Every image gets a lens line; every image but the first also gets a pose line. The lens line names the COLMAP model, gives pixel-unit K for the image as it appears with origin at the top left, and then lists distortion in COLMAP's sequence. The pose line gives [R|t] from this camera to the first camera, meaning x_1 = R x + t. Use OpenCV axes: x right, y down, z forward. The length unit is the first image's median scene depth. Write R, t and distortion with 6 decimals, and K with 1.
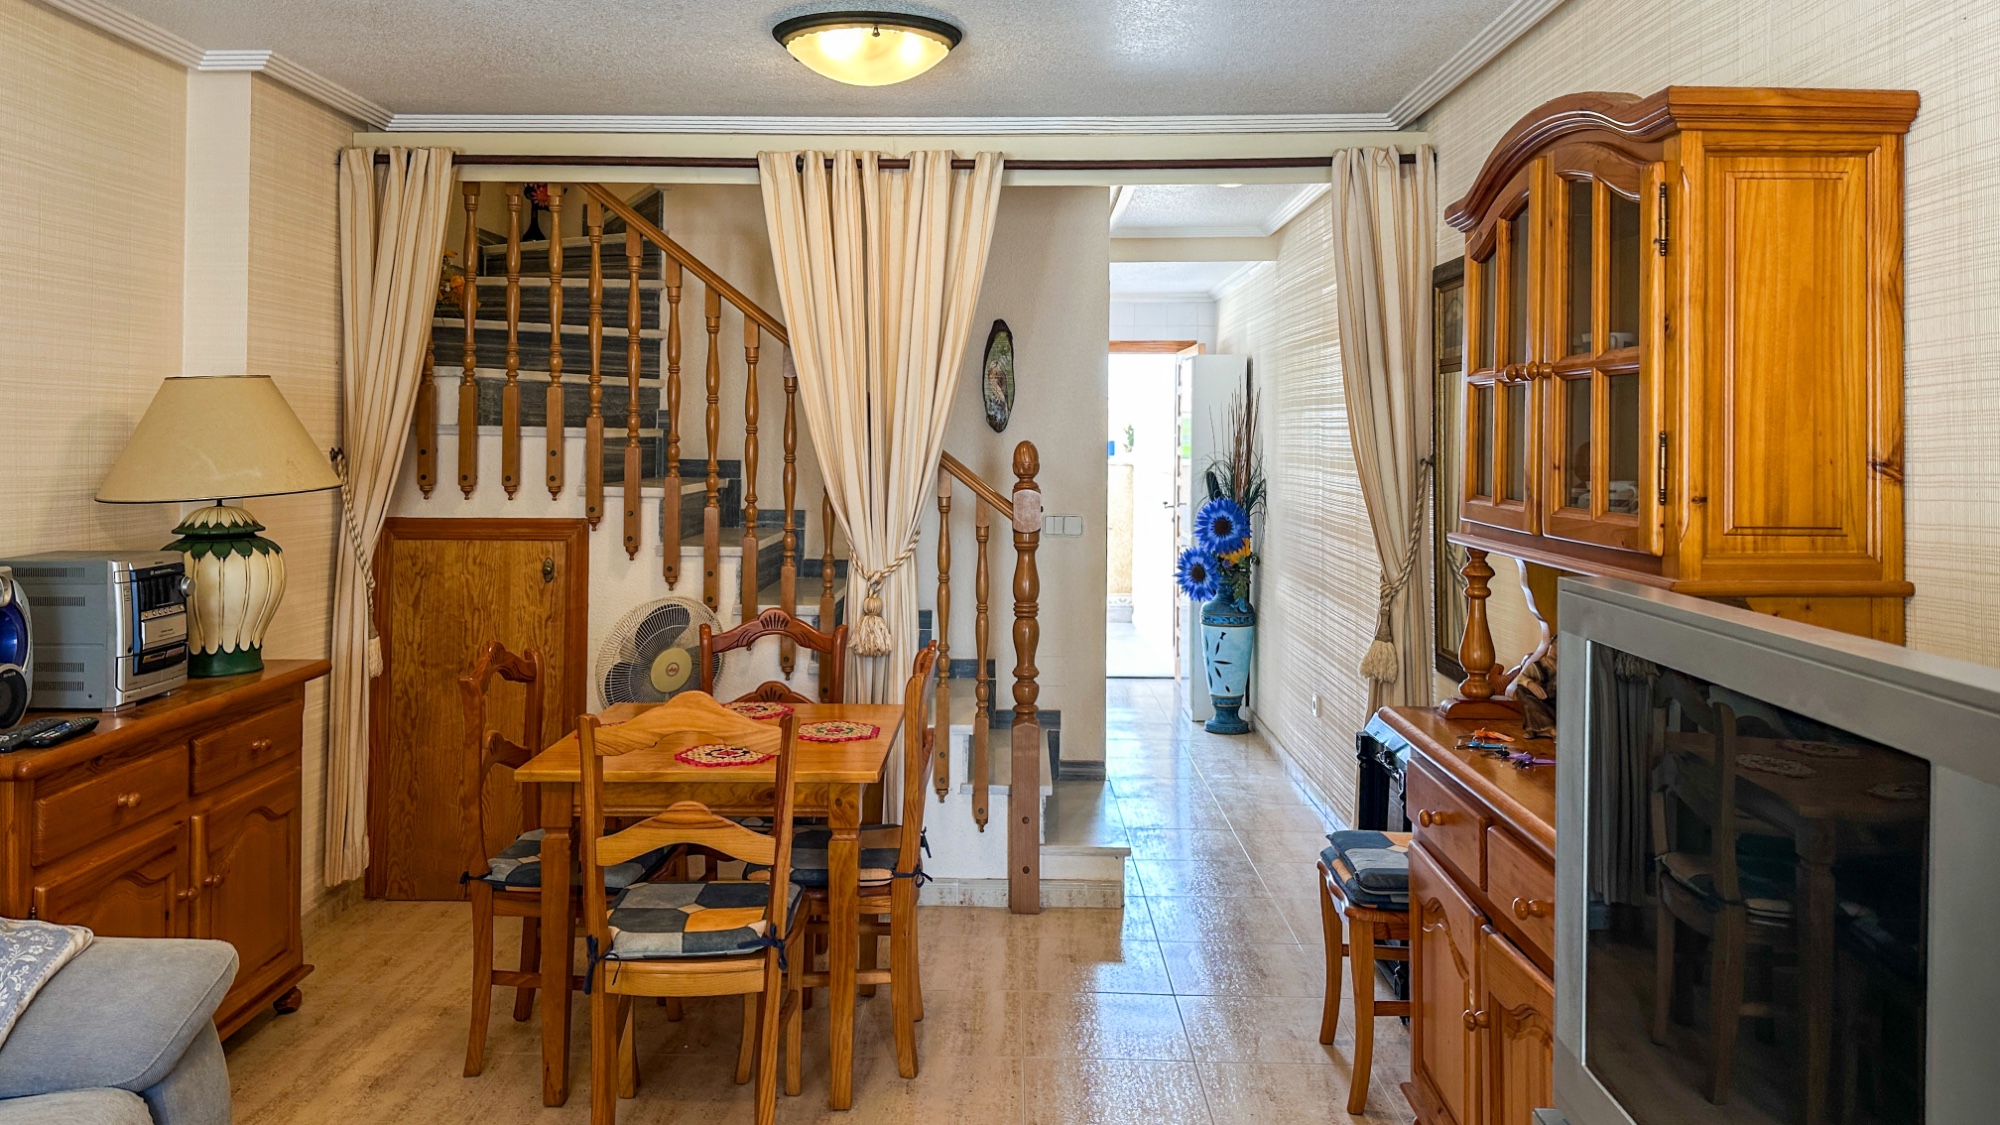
lens RADIAL K [[1446.7, 0, 973.7], [0, 1446.7, 391.7], [0, 0, 1]] dist [0.039531, -0.047036]
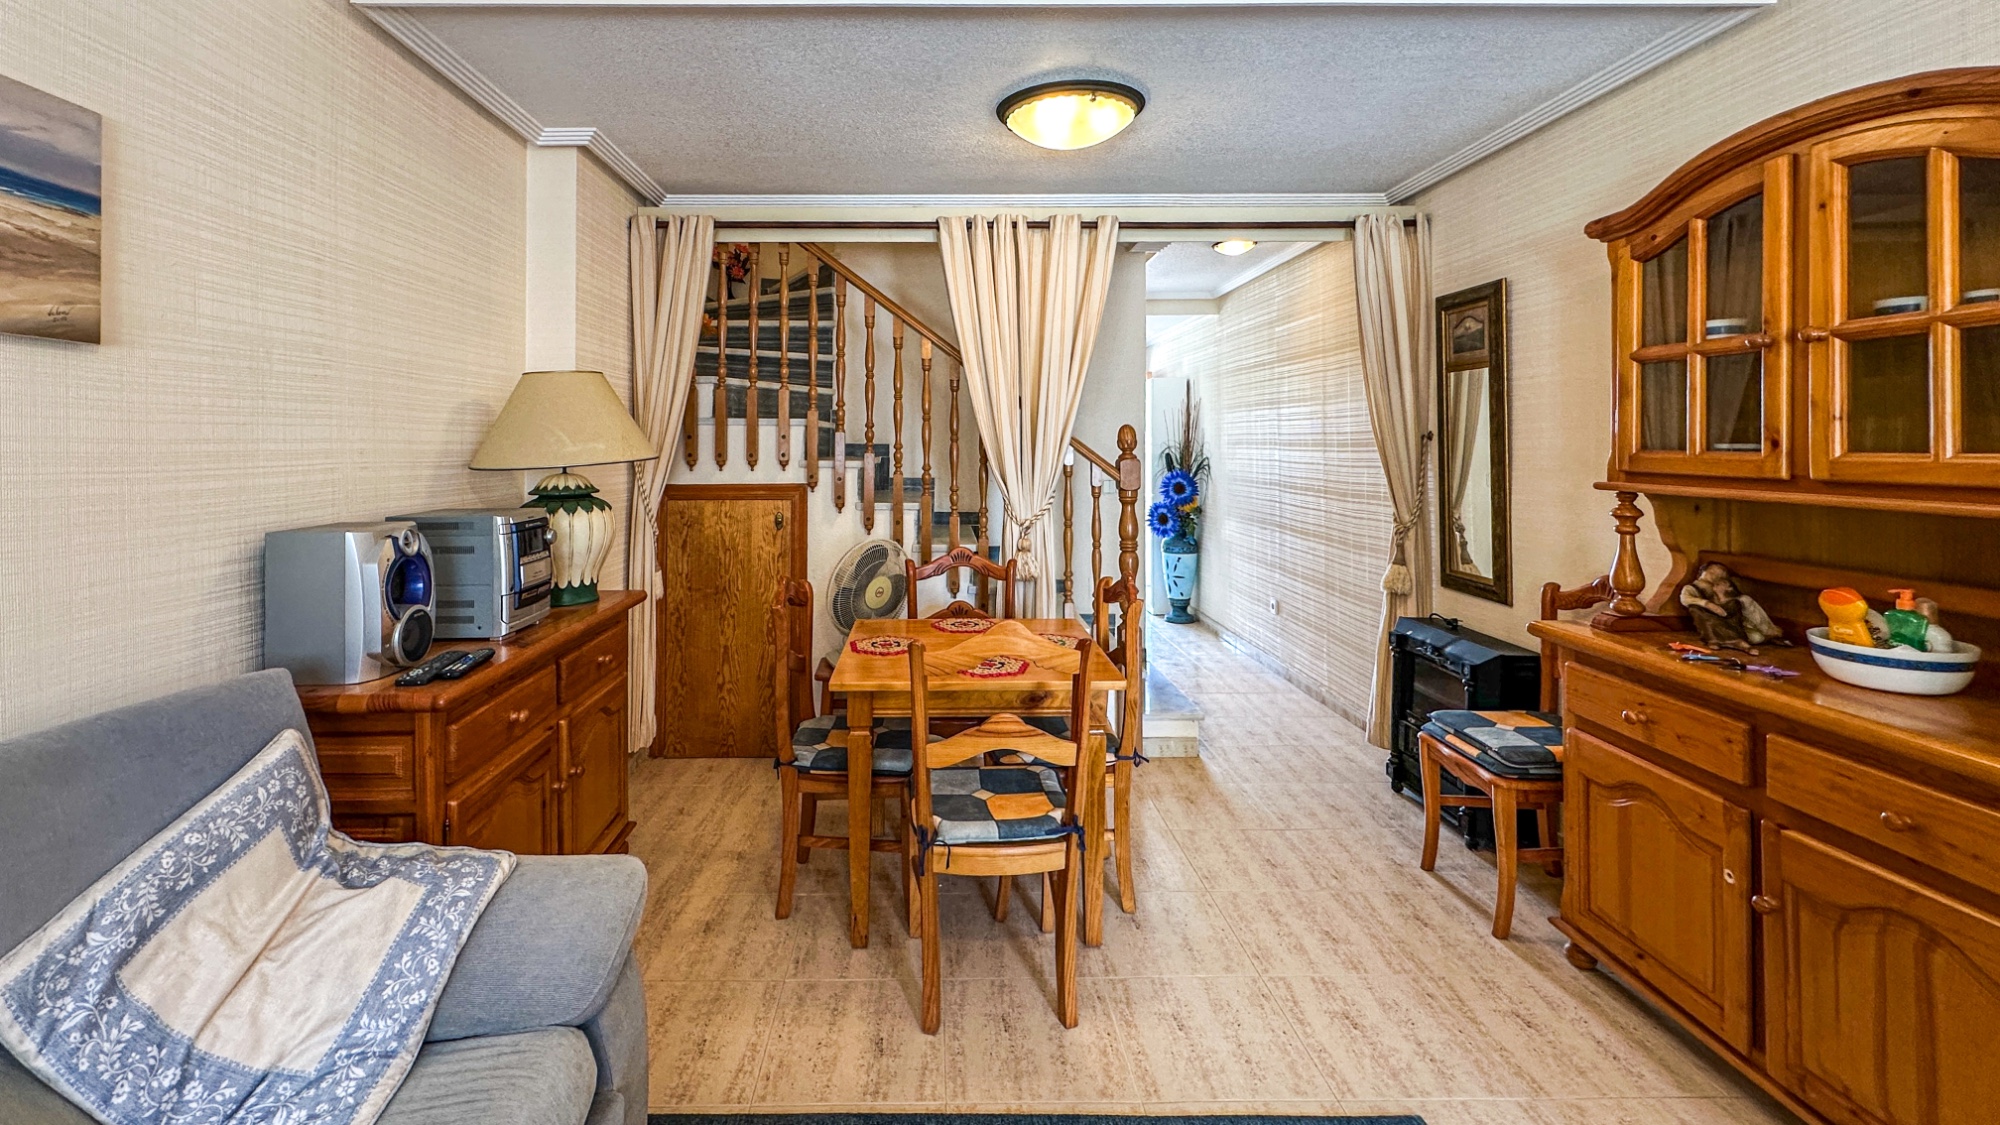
lens RADIAL K [[828.5, 0, 949.9], [0, 828.5, 422.7], [0, 0, 1]] dist [-0.001749, -0.000362]
pose [[0.999059, -0.005981, 0.042950, -0.173386], [0.005701, 0.999962, 0.006624, 0.025531], [-0.042988, -0.006373, 0.999055, 0.210730]]
